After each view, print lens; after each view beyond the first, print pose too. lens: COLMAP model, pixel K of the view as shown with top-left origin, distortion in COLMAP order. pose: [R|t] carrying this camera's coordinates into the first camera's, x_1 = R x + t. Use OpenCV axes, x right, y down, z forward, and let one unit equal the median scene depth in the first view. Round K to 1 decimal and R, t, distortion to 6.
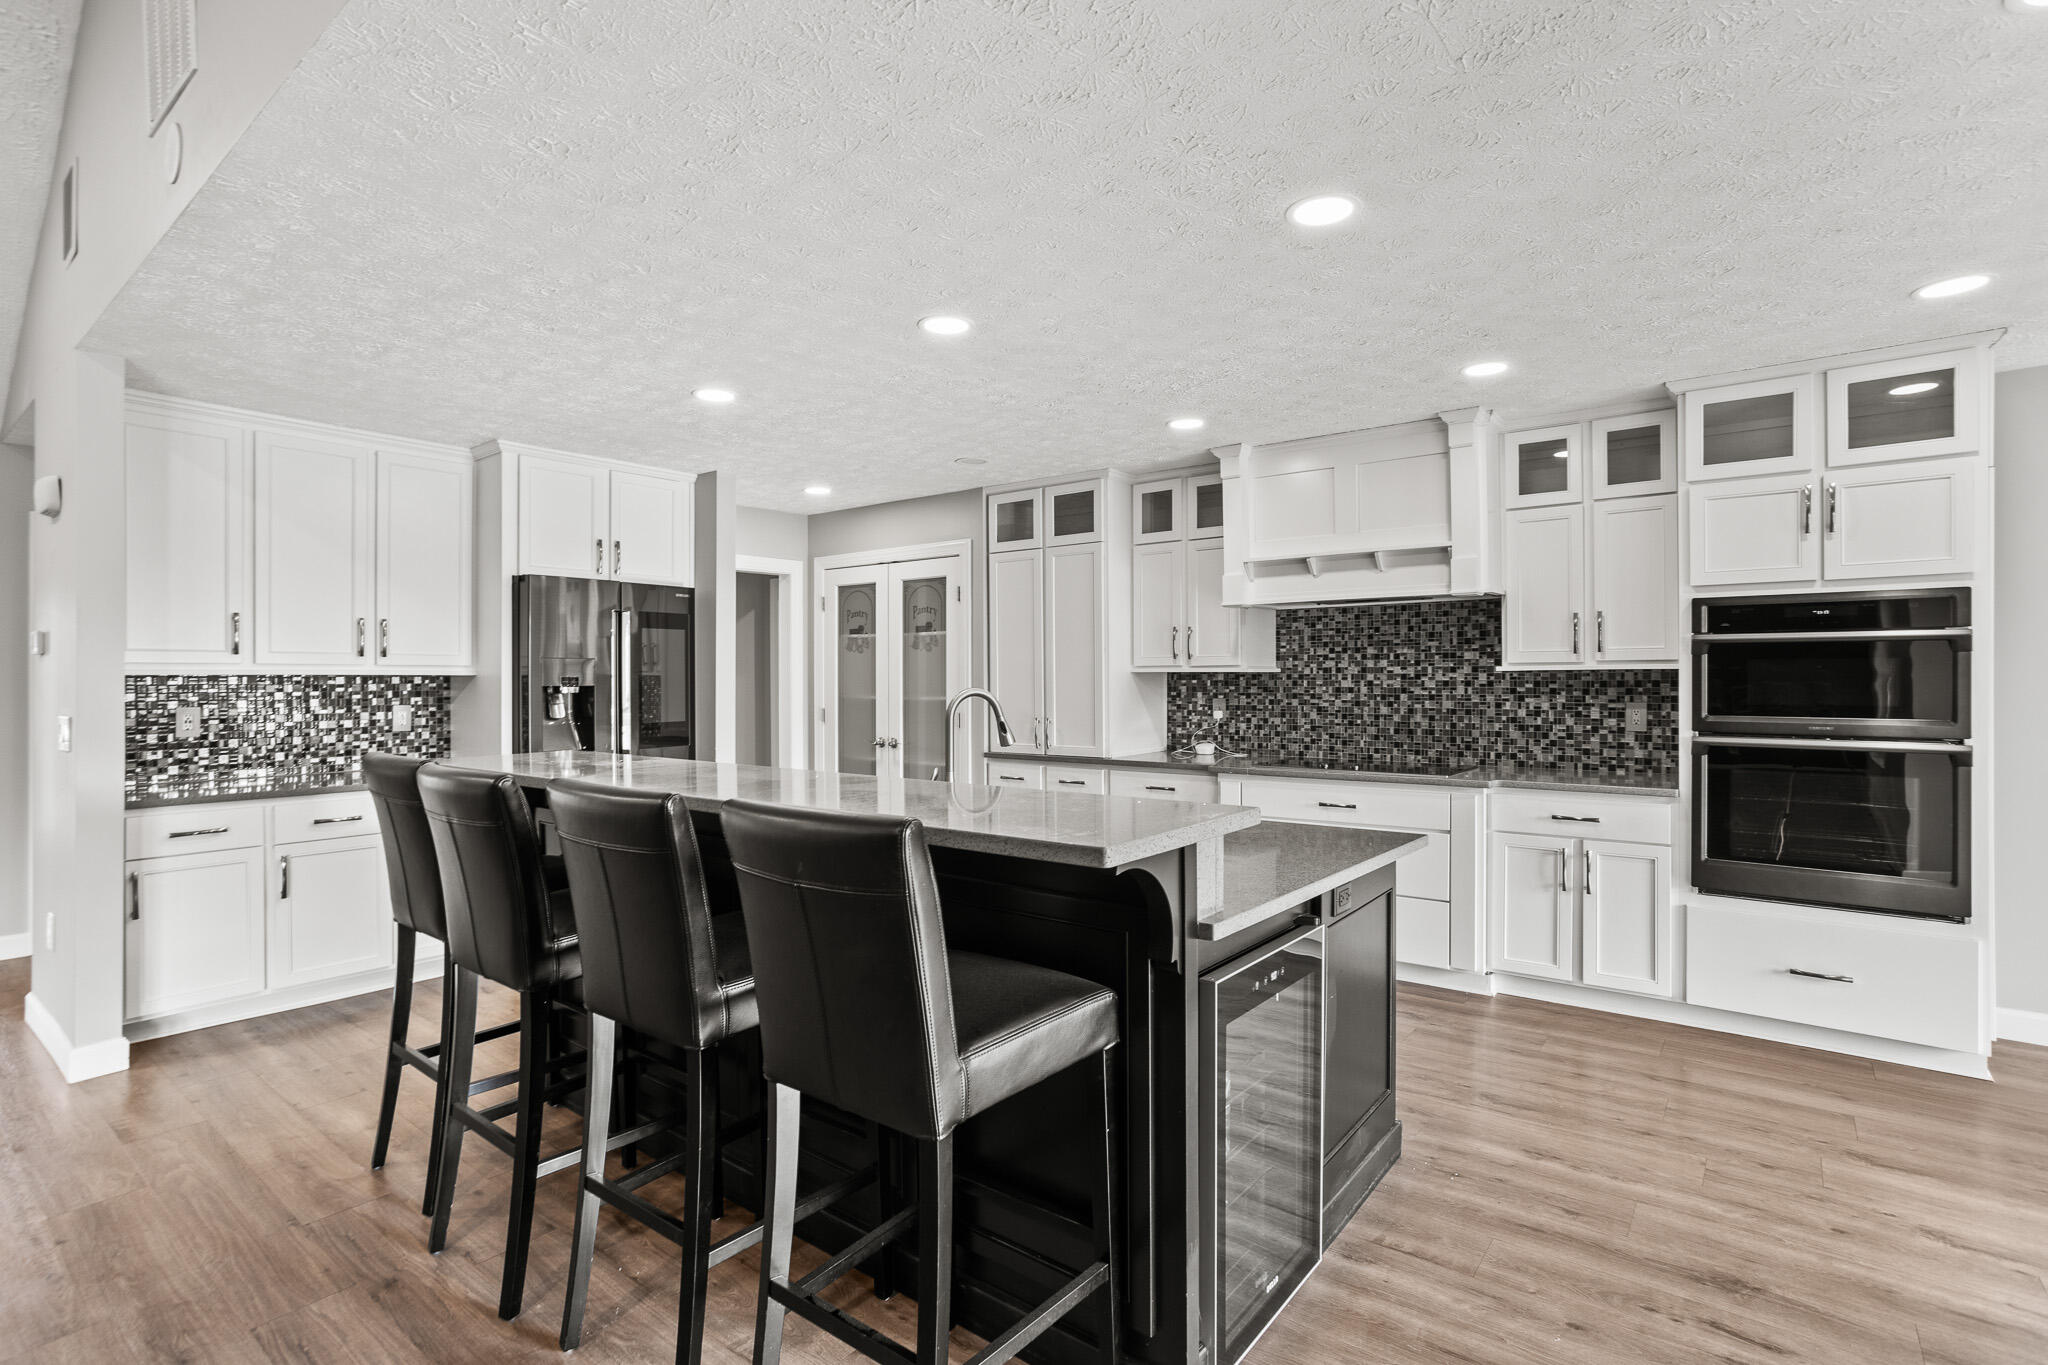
lens RADIAL K [[983.9, 0, 1012.4], [0, 983.9, 673.7], [0, 0, 1]] dist [-0.041135, 0.023759]
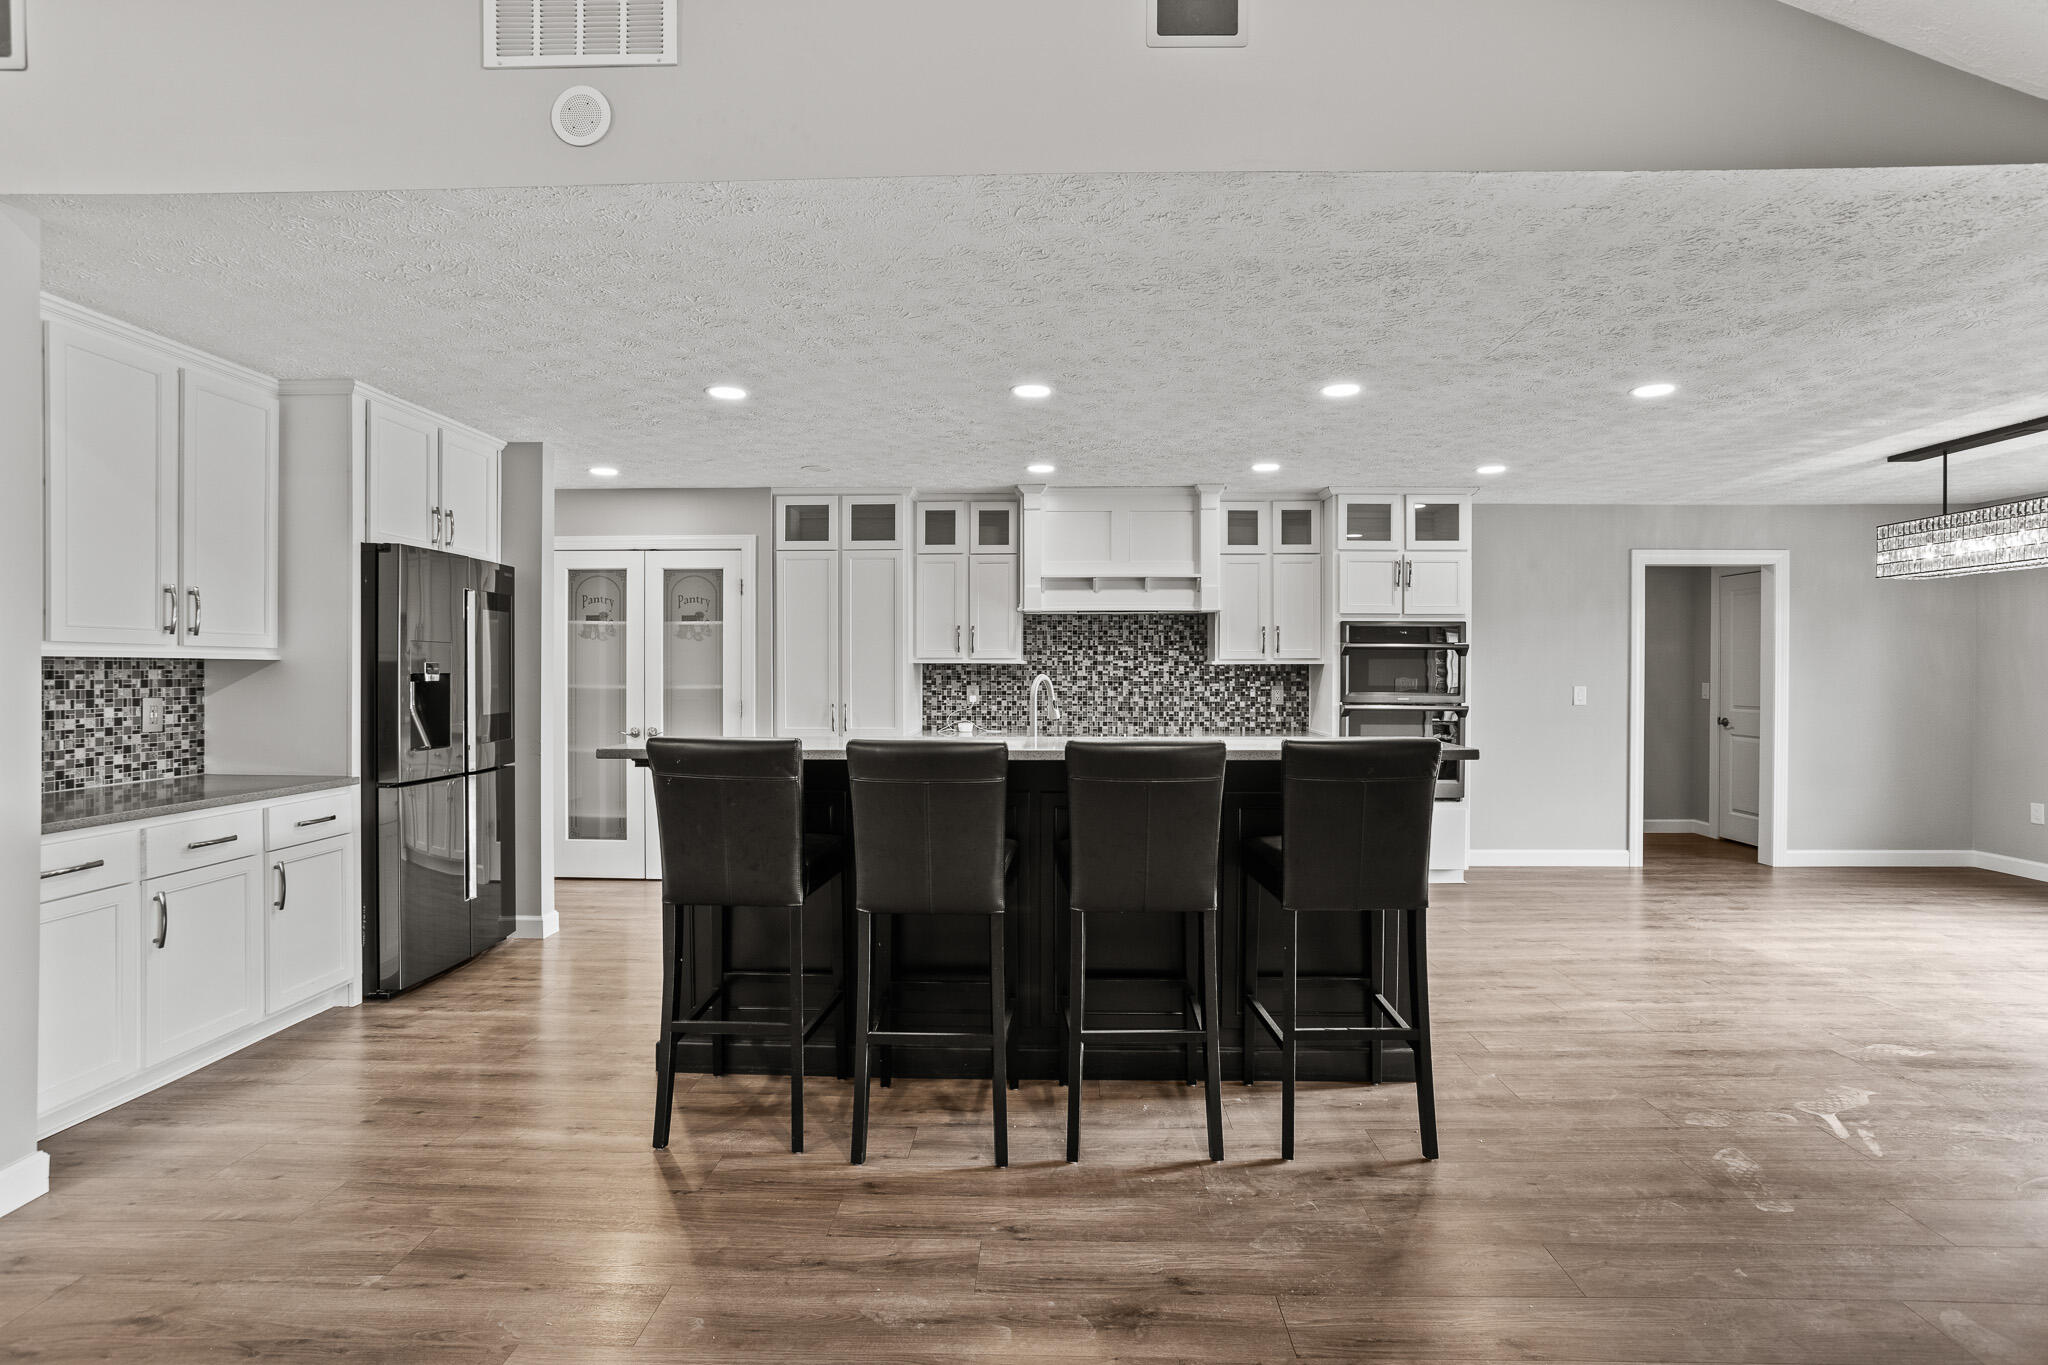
lens RADIAL K [[1009.7, 0, 978.2], [0, 1009.7, 686.0], [0, 0, 1]] dist [-0.043321, 0.004597]
pose [[0.812101, -0.003946, 0.583503, -0.627605], [-0.007007, 0.999839, 0.016514, 0.006531], [-0.583475, -0.017499, 0.811943, -0.018063]]
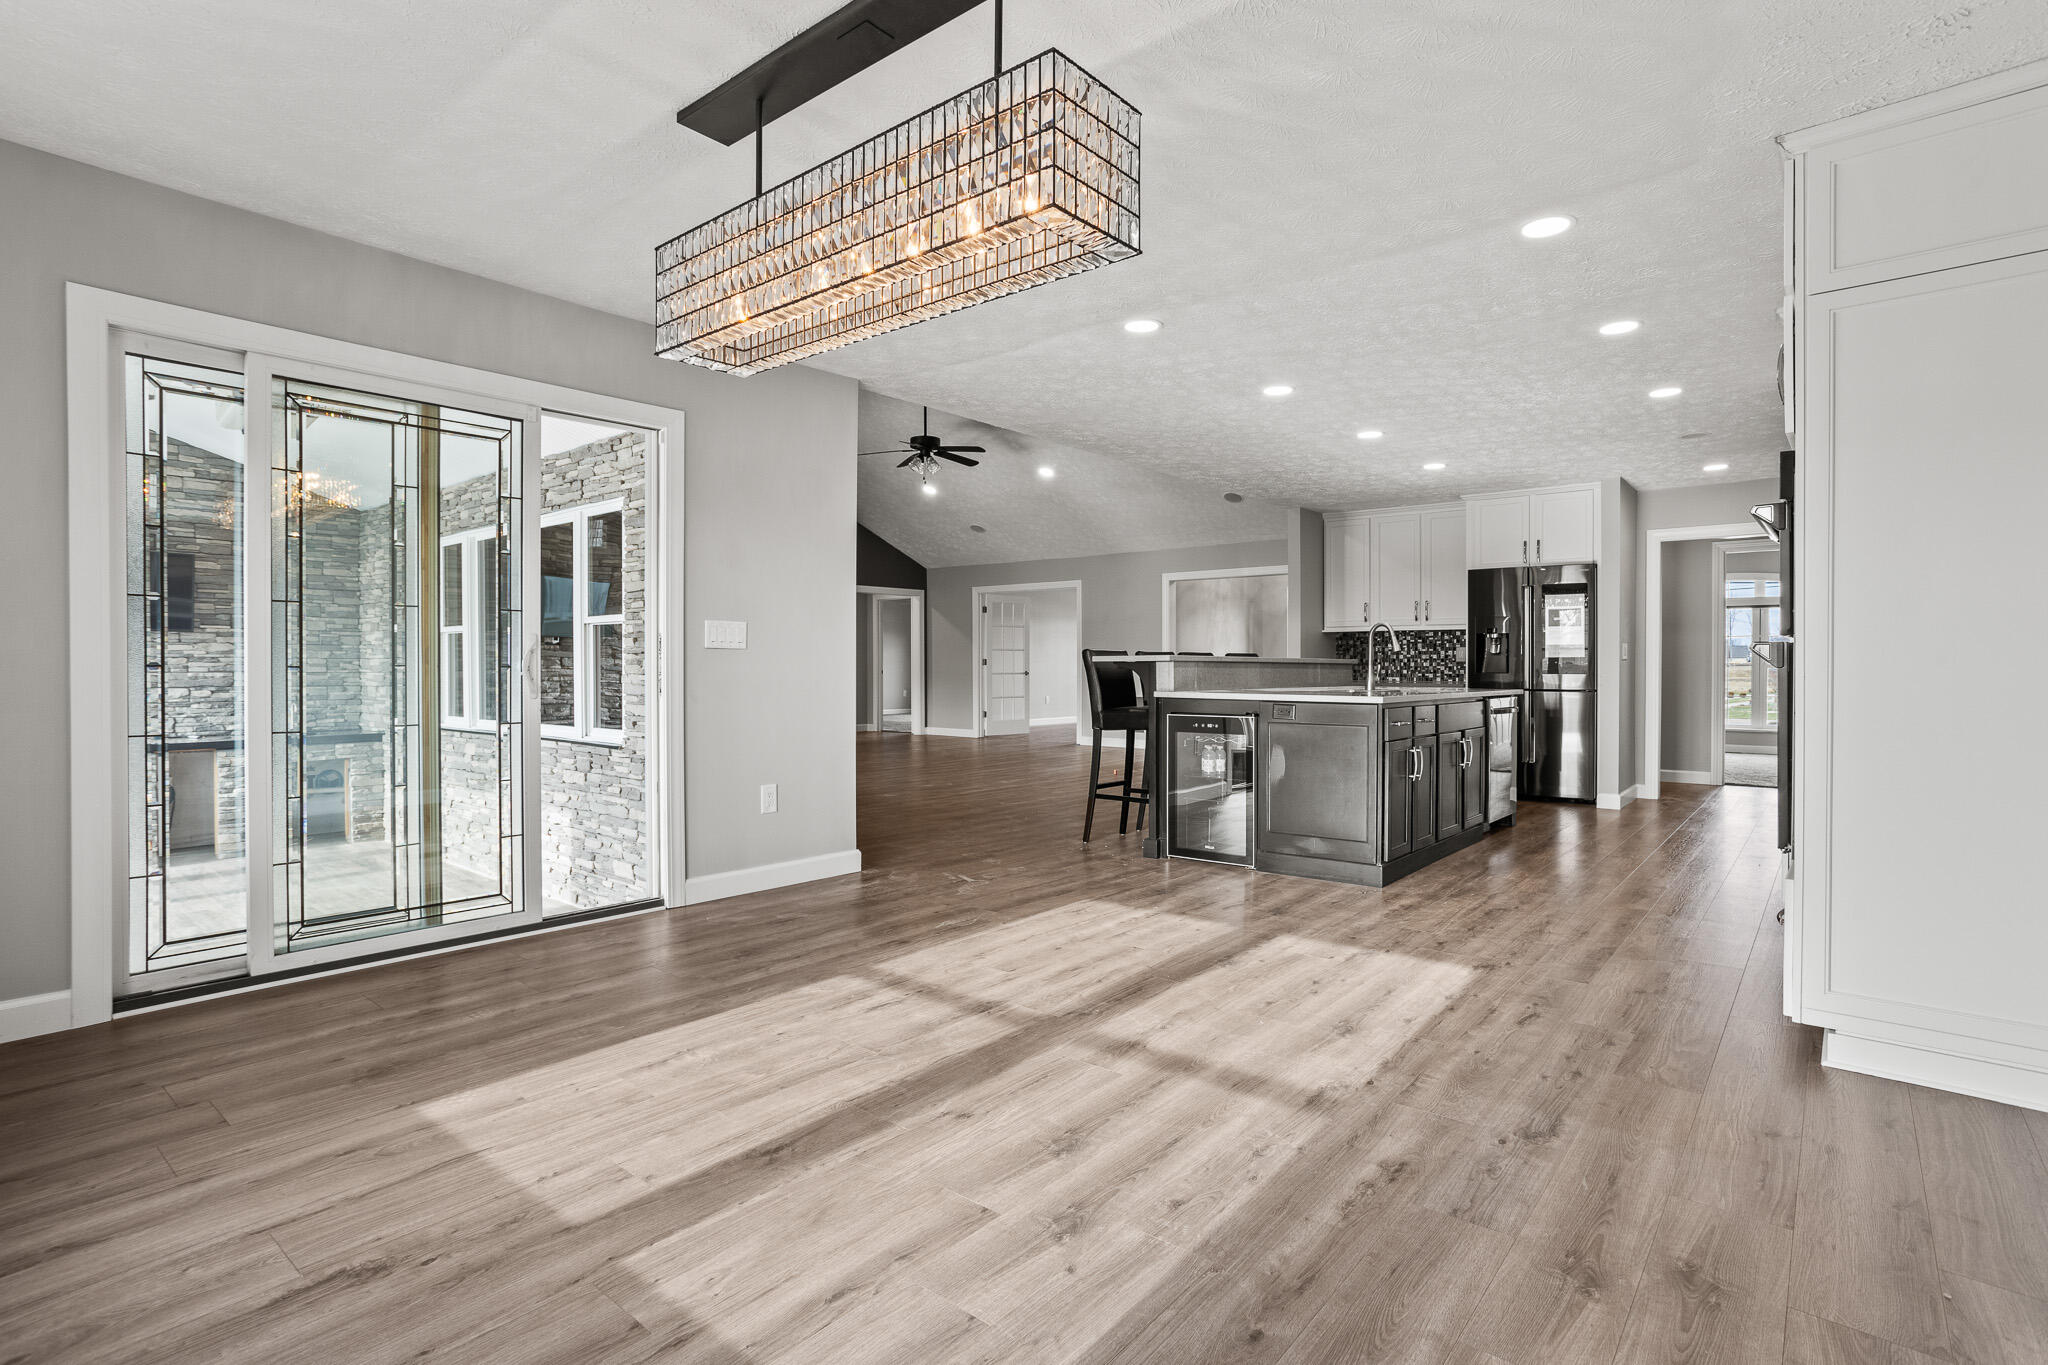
lens RADIAL K [[983.9, 0, 1035.2], [0, 983.9, 673.3], [0, 0, 1]] dist [-0.041135, 0.023759]
pose [[-0.006805, 0.012390, -0.999900, 1.257658], [0.004045, 0.999915, 0.012363, 0.058599], [0.999969, -0.003960, -0.006855, 0.247319]]
